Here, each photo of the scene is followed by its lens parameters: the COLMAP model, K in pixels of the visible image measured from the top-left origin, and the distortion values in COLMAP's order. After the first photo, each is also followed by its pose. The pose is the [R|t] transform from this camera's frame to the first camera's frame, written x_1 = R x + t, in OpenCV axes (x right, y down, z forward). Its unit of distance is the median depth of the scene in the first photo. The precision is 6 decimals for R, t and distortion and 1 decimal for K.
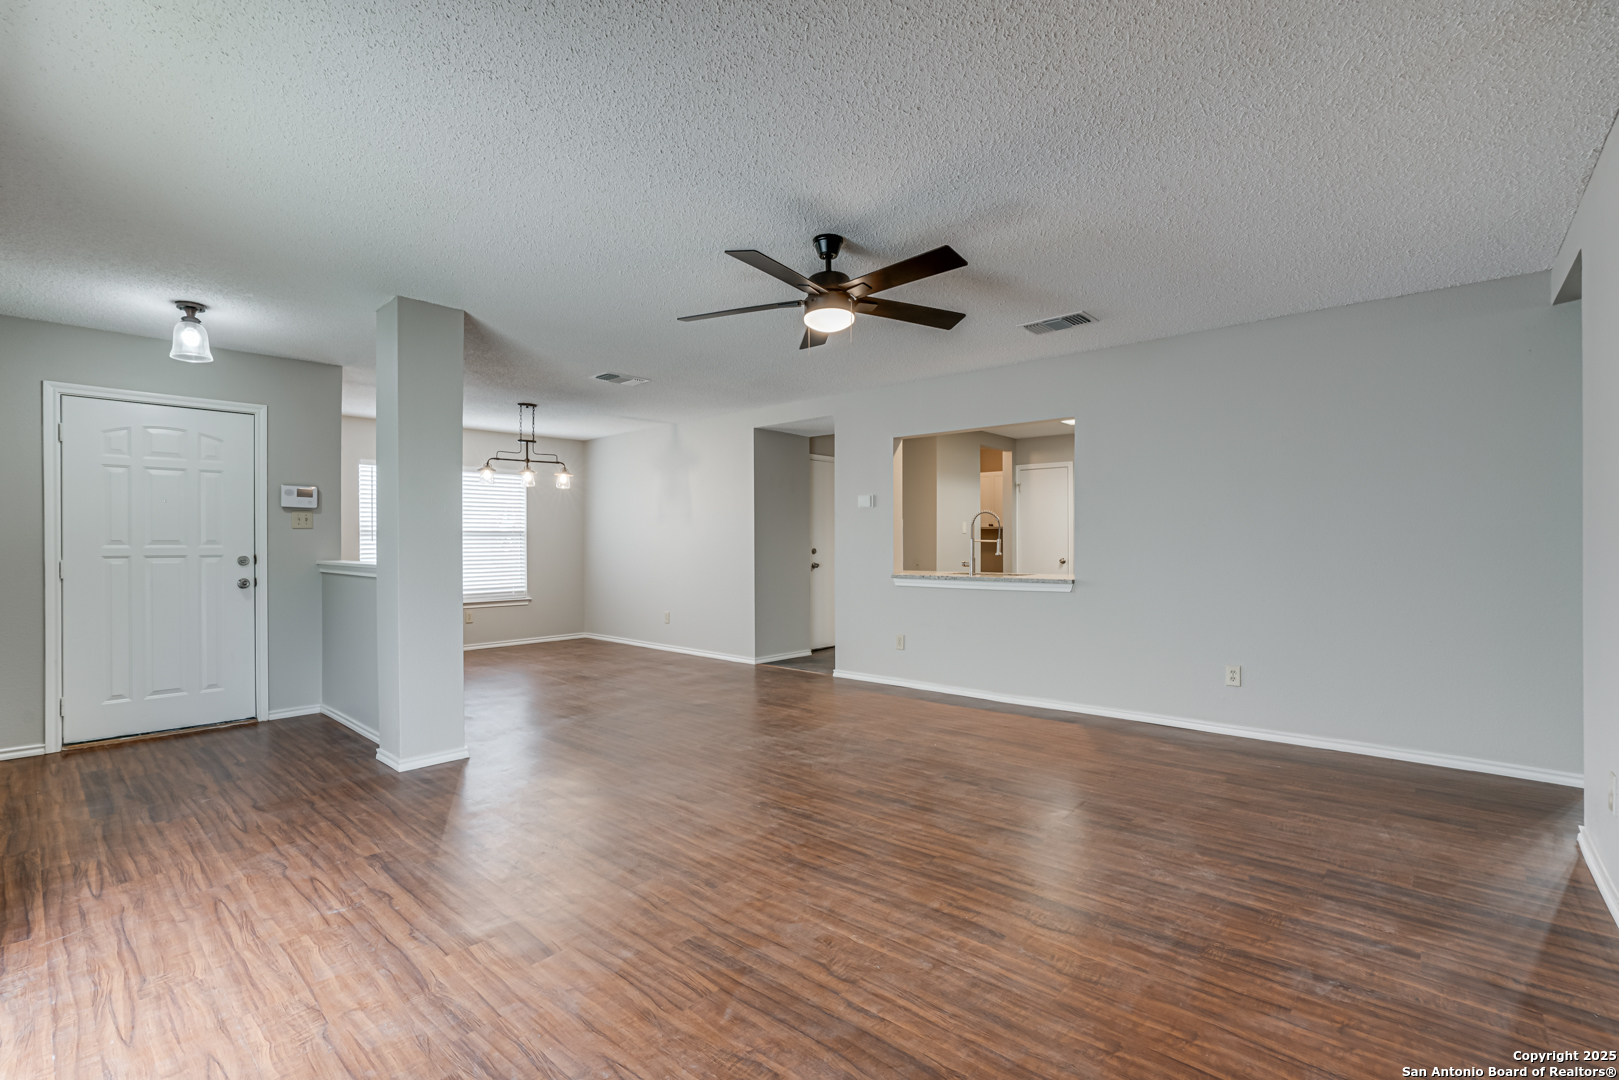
lens RADIAL K [[732.0, 0, 804.6], [0, 732.0, 546.1], [0, 0, 1]] dist [-0.050518, 0.022029]
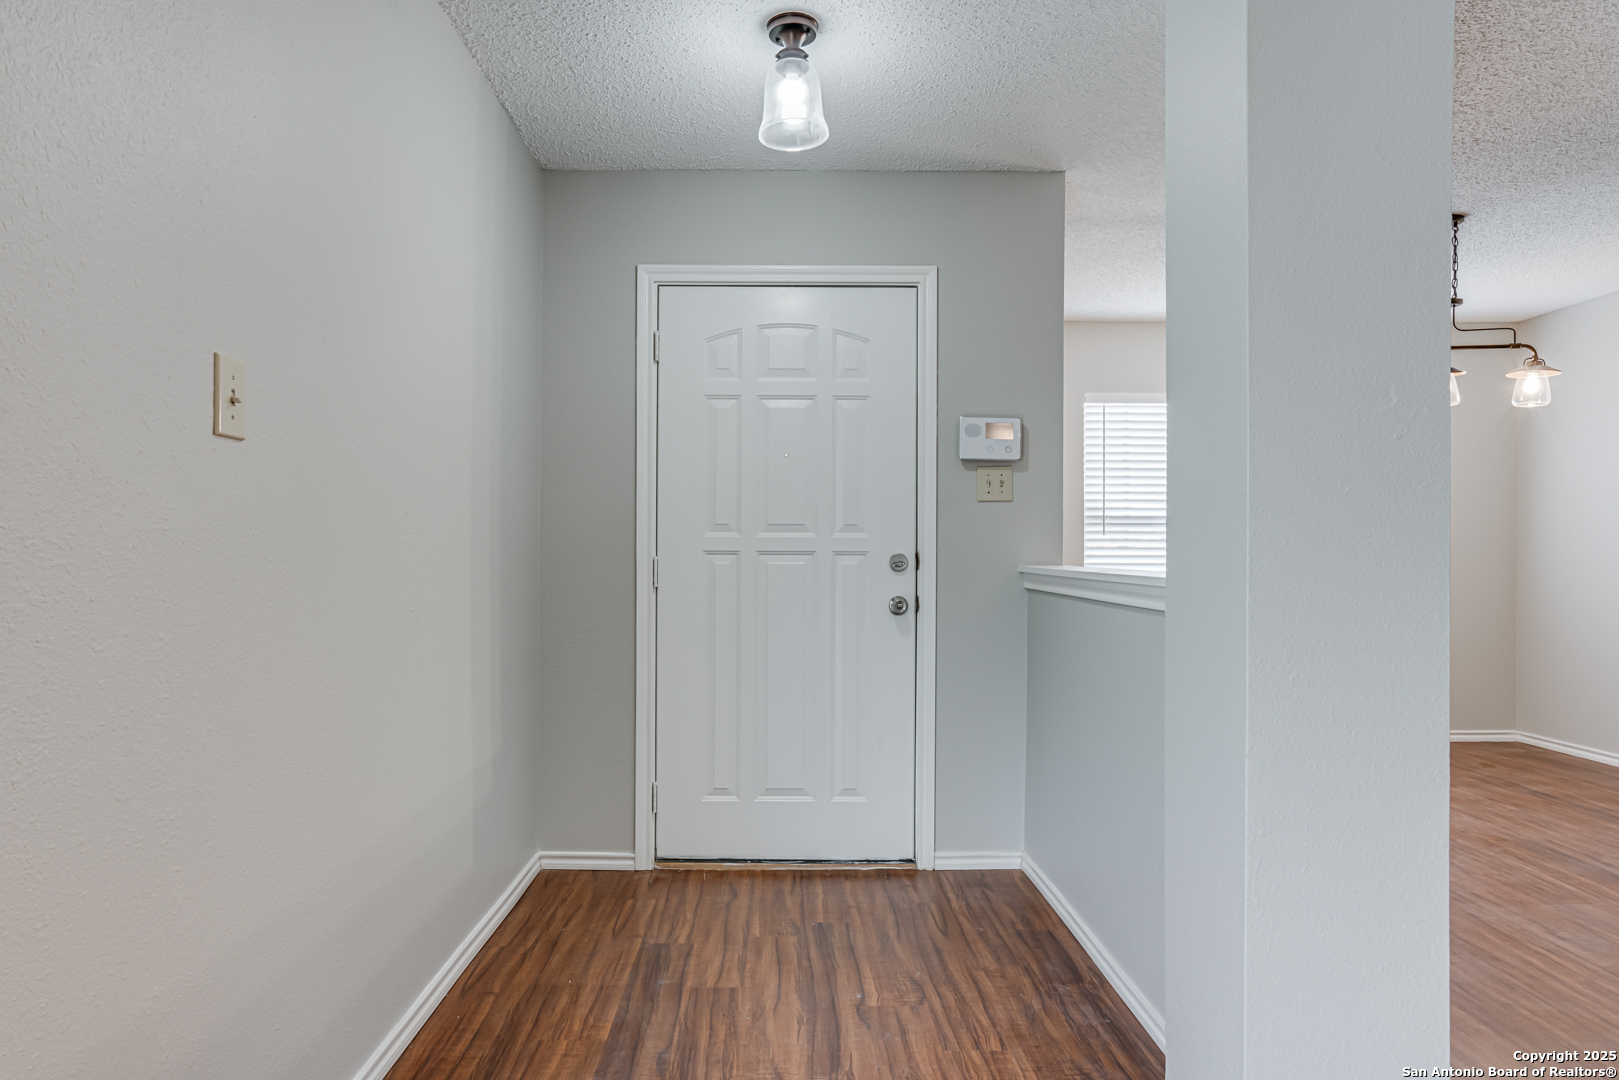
lens RADIAL K [[979.7, 0, 795.7], [0, 979.7, 551.7], [0, 0, 1]] dist [-0.019365, 0.003790]
pose [[0.681295, 0.007552, -0.731970, -0.340496], [-0.007509, 0.999966, 0.003329, 0.011606], [0.731971, 0.003228, 0.681328, 0.501895]]
